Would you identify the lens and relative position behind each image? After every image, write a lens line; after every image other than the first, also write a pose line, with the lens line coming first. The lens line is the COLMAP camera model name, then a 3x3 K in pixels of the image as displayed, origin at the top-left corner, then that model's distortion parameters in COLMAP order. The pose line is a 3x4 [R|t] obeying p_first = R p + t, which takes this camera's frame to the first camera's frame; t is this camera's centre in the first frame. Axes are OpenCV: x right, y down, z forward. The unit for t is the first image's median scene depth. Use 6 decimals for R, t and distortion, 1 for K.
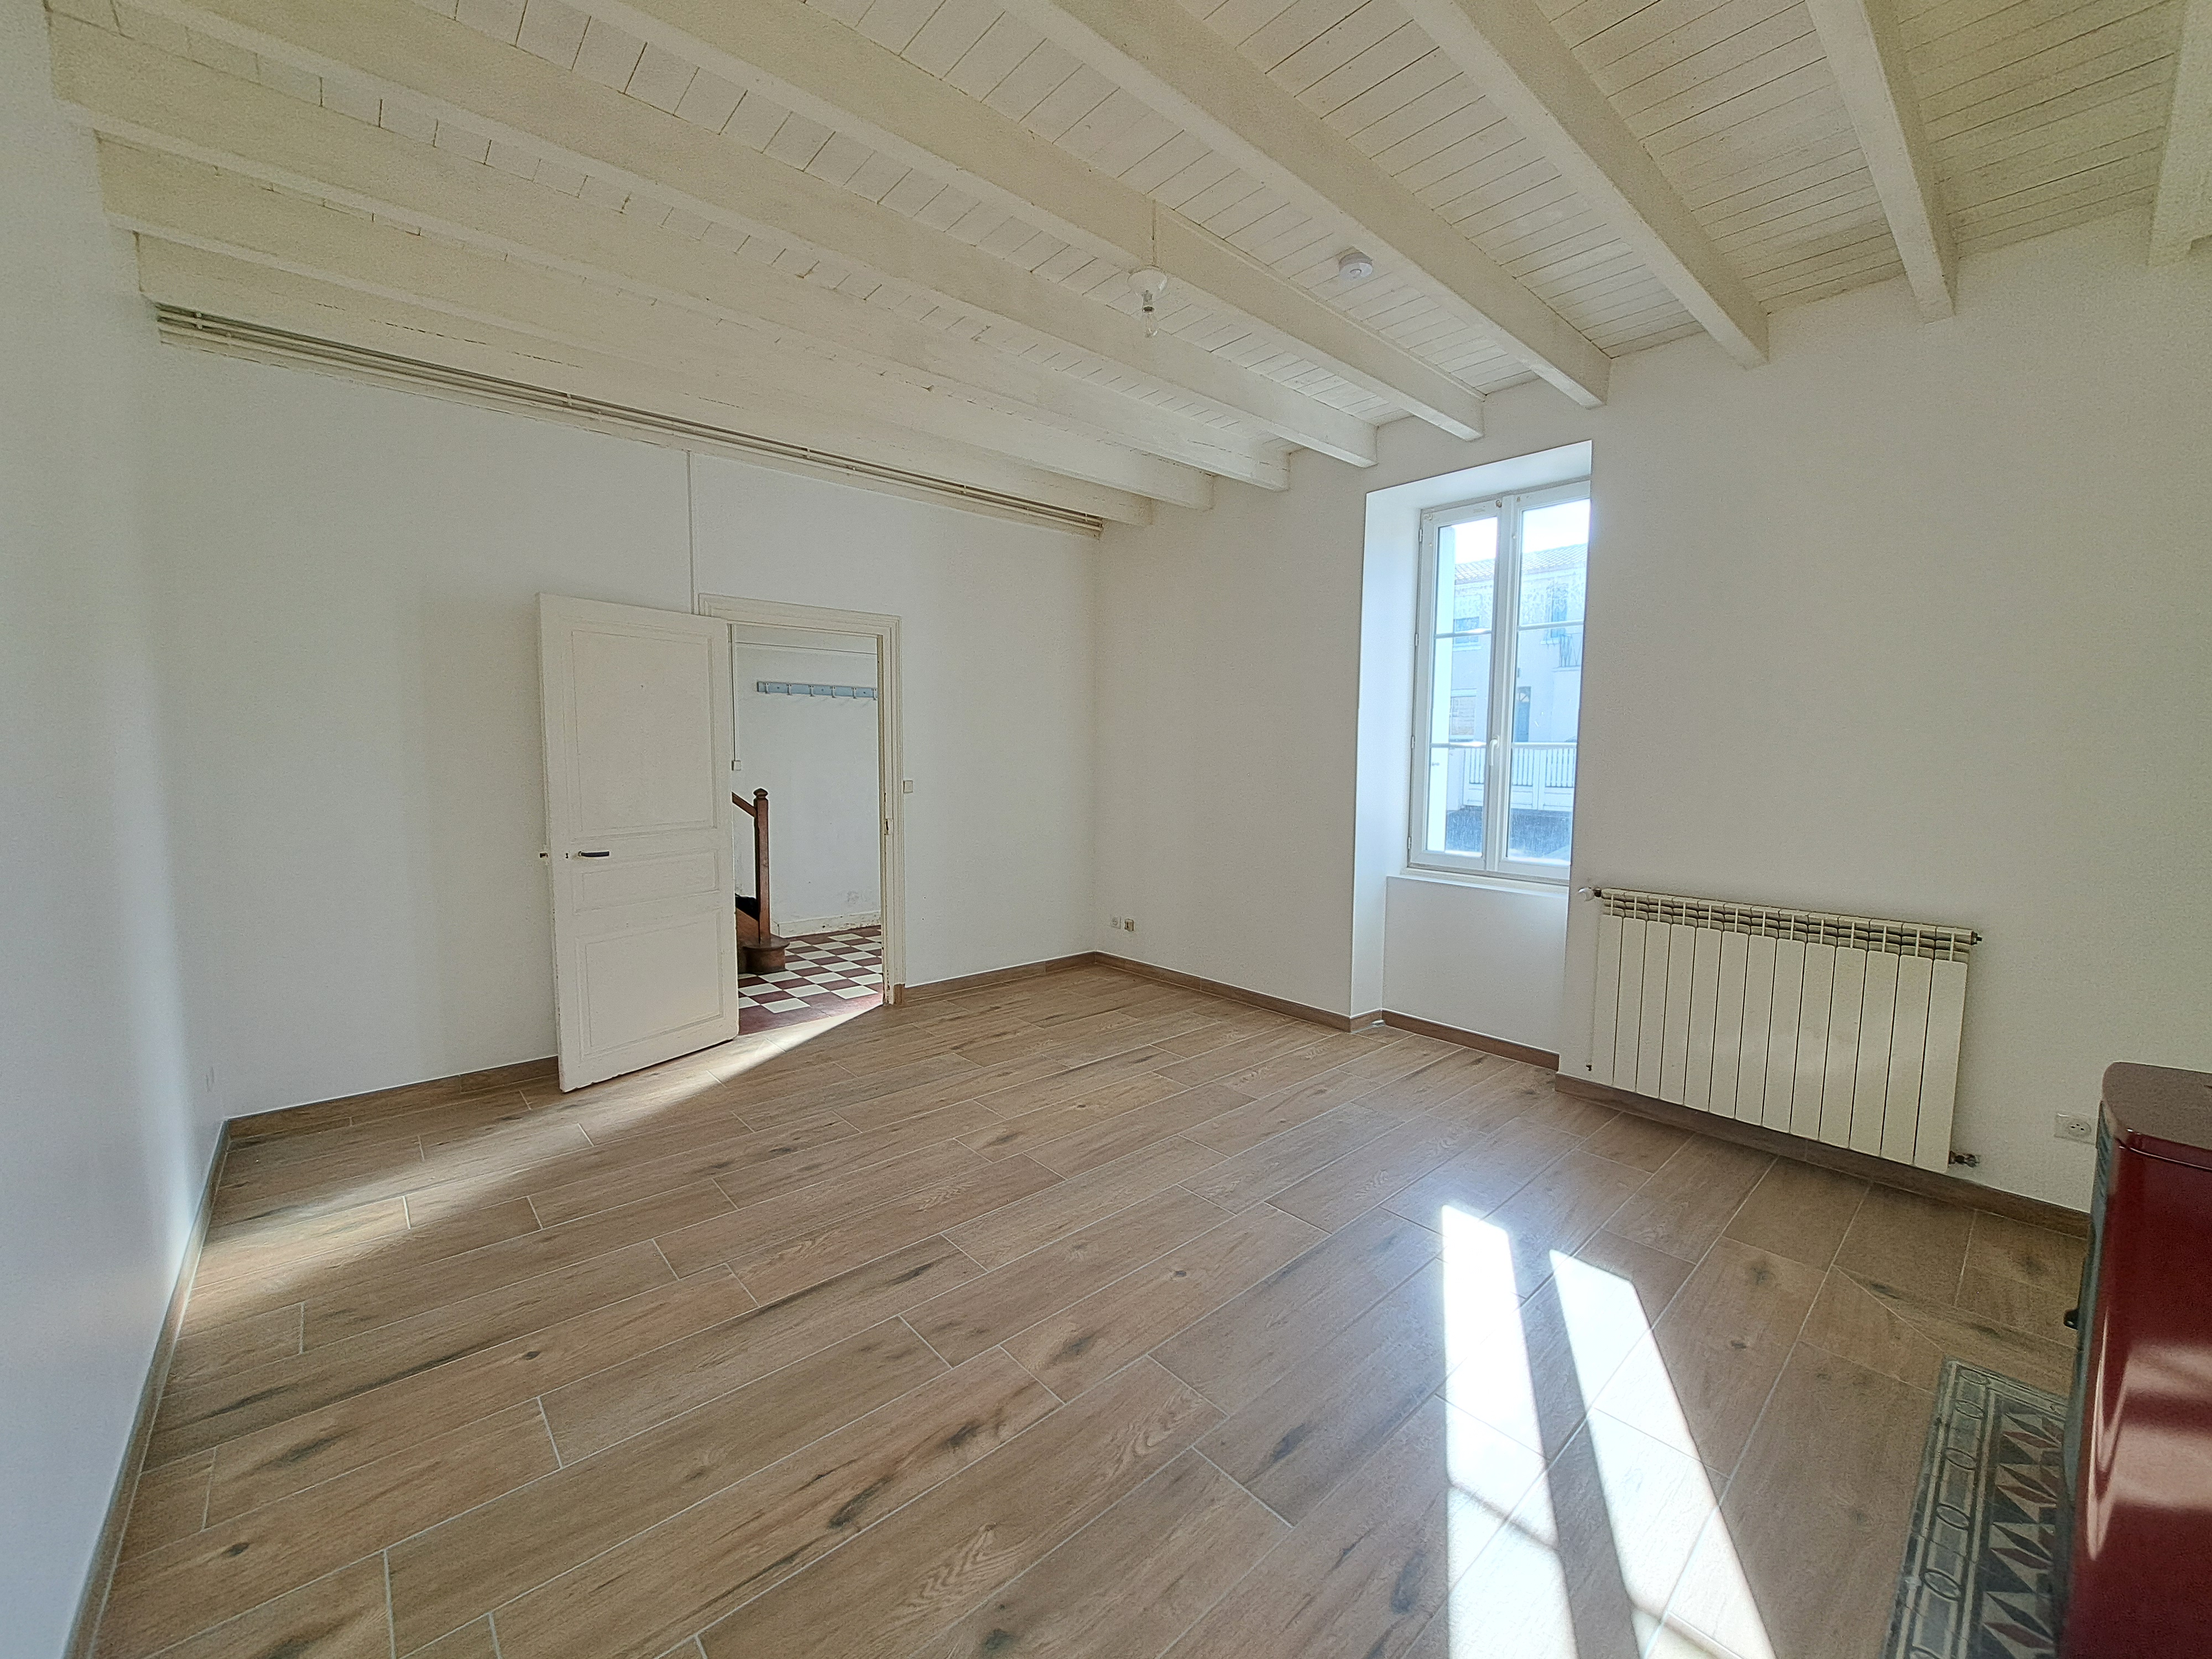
lens RADIAL K [[869.6, 0, 1102.2], [0, 869.6, 830.6], [0, 0, 1]] dist [-0.012451, -0.001205]
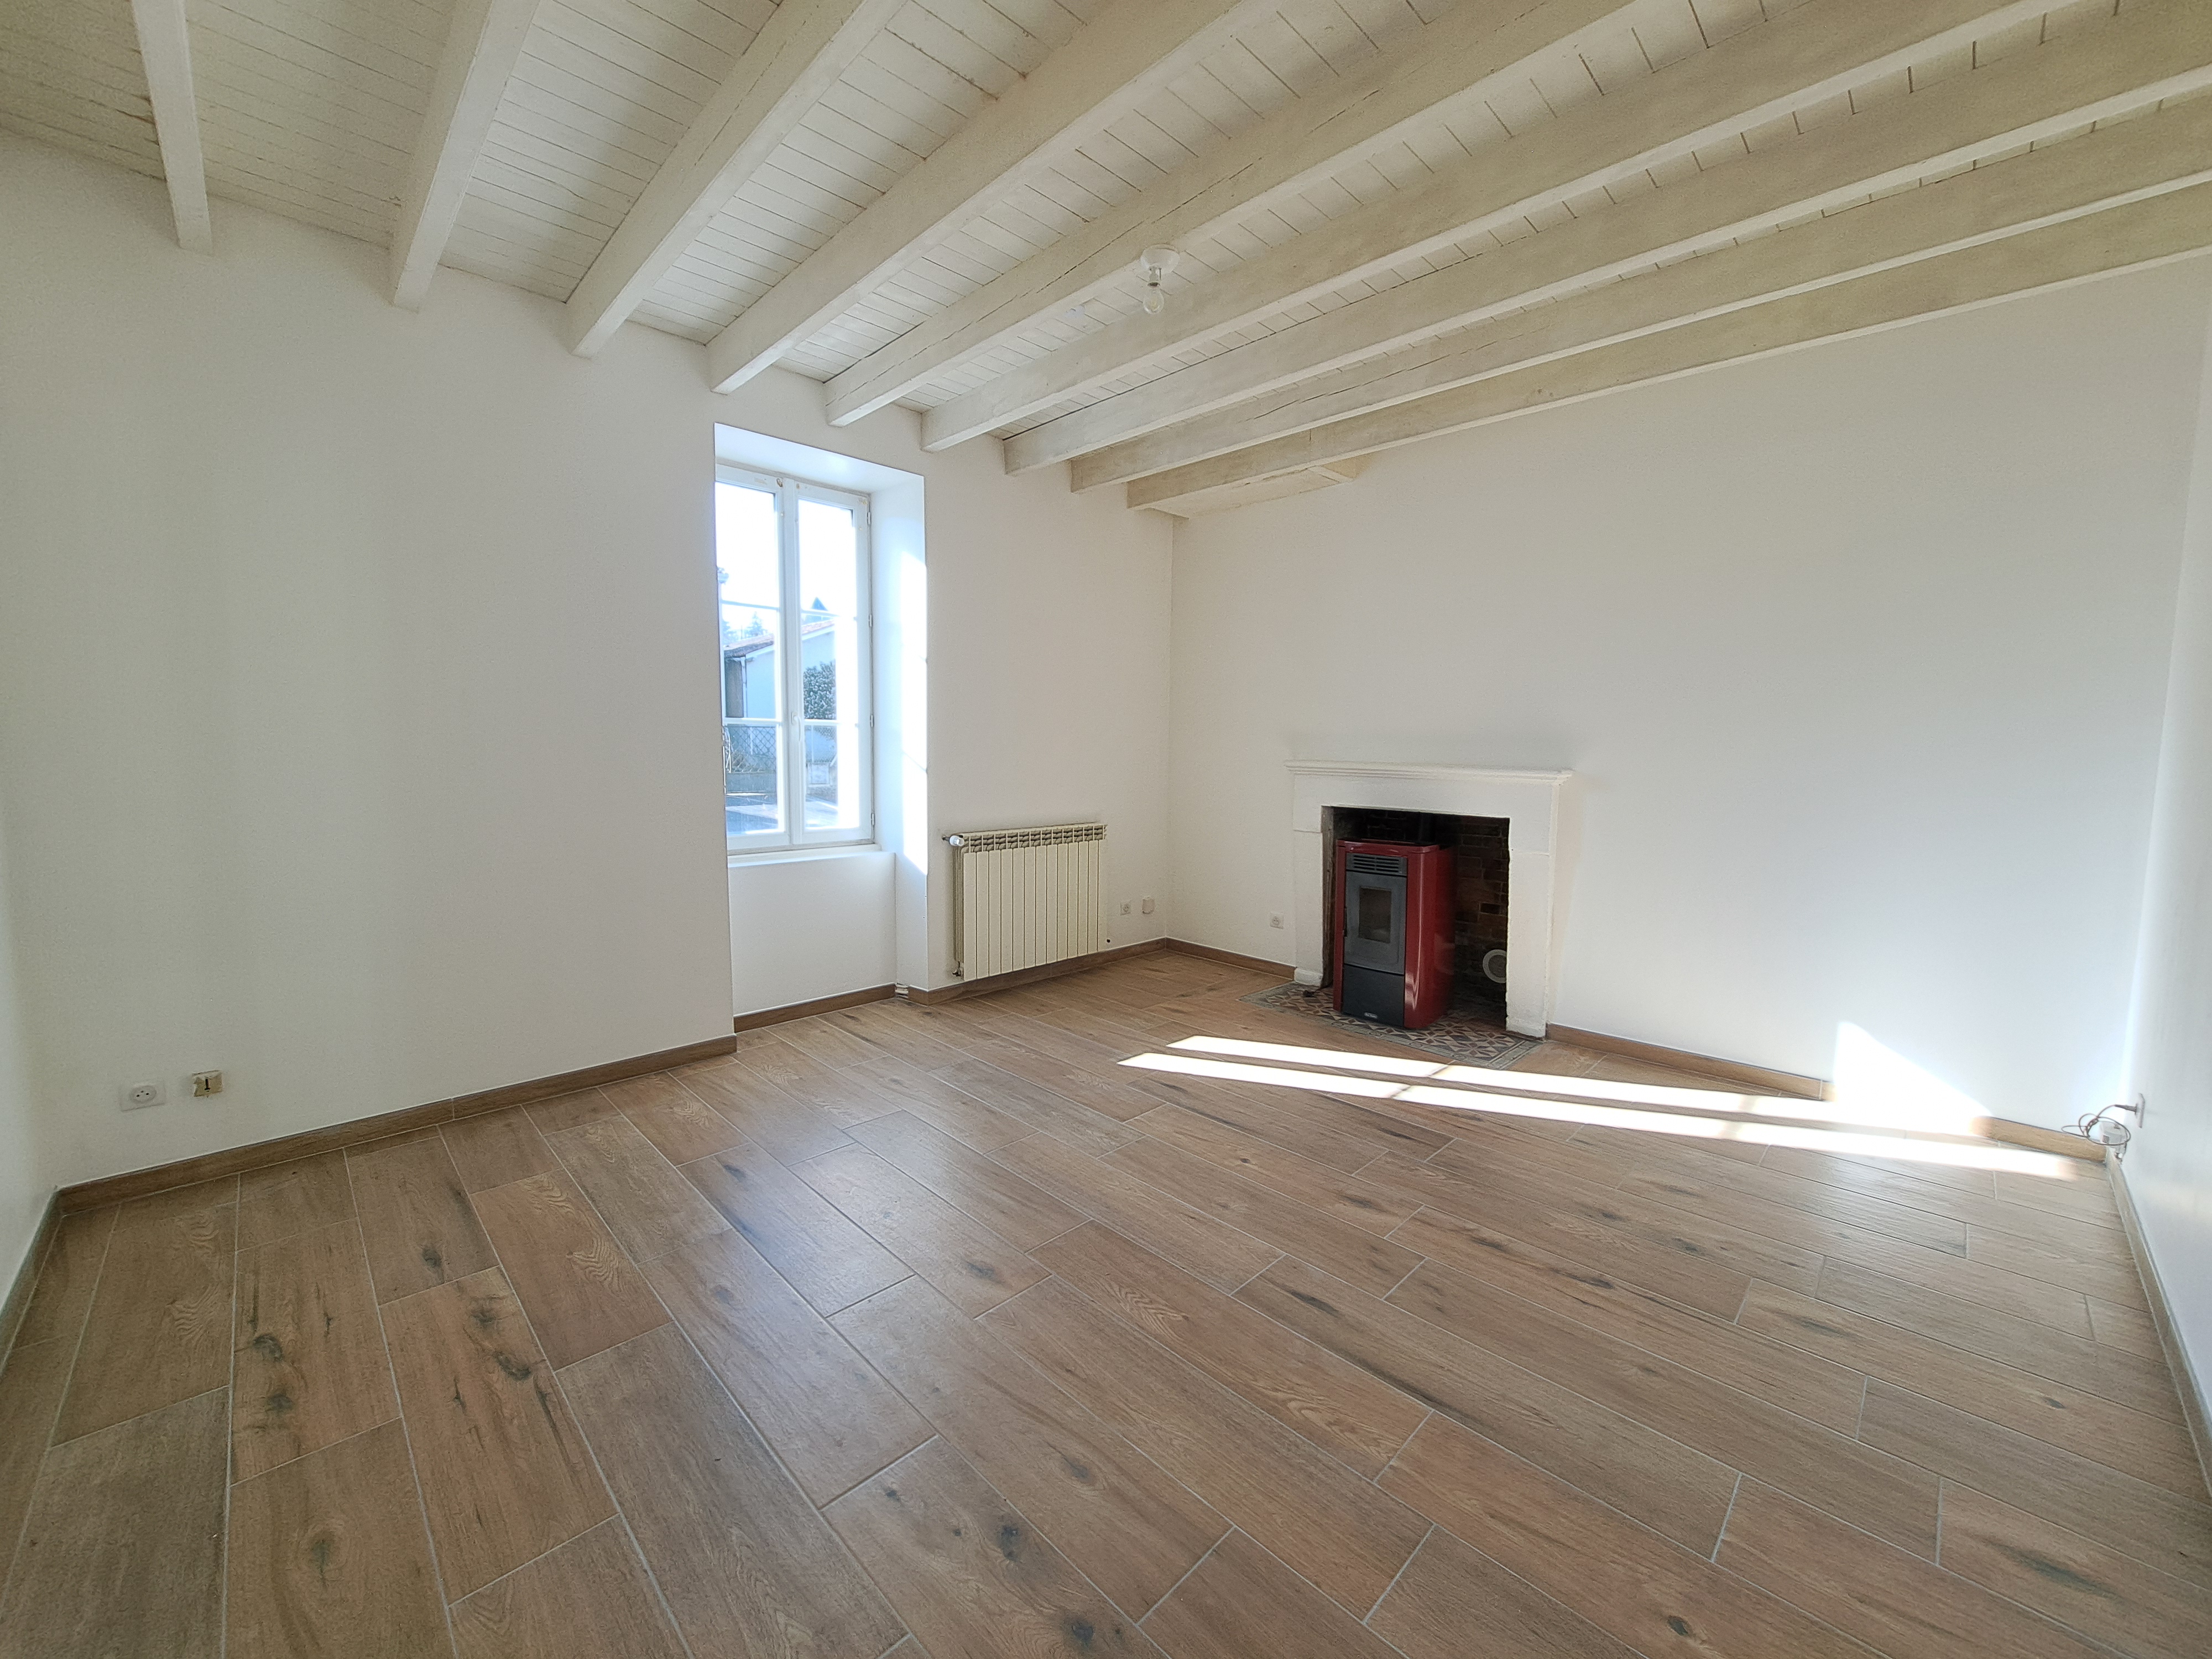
lens RADIAL K [[869.6, 0, 1095.9], [0, 869.6, 833.0], [0, 0, 1]] dist [-0.012451, -0.001205]
pose [[-0.050939, -0.111834, 0.992420, -0.907537], [0.082774, 0.989819, 0.115789, -0.086808], [-0.995266, 0.088044, -0.041163, 1.050017]]
